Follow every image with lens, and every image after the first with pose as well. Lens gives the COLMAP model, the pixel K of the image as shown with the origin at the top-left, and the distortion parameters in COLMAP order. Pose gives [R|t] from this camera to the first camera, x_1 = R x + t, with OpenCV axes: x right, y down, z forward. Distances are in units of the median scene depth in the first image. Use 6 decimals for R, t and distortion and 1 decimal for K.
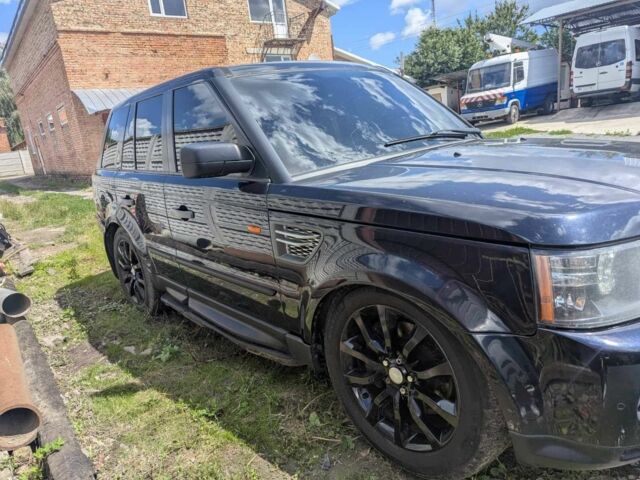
lens RADIAL K [[448.2, 0, 325.3], [0, 448.2, 239.6], [0, 0, 1]] dist [0.055436, -0.039700]
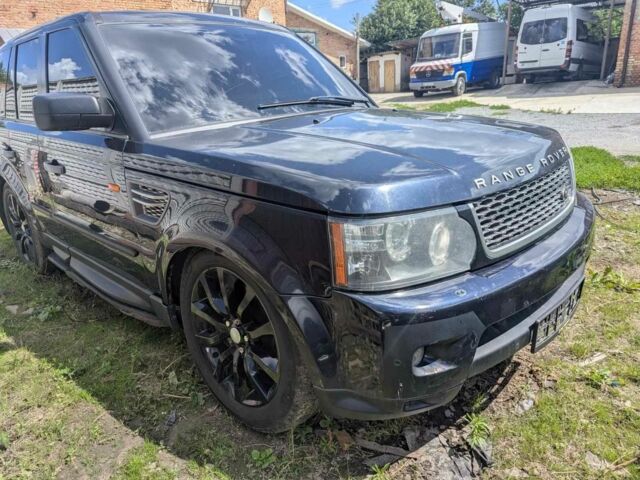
lens RADIAL K [[448.2, 0, 325.3], [0, 448.2, 239.6], [0, 0, 1]] dist [0.055436, -0.039700]
pose [[0.994783, 0.029345, 0.097704, 0.116302], [-0.036824, 0.996454, 0.075649, -0.001180], [-0.095138, -0.078852, 0.992336, -0.011006]]
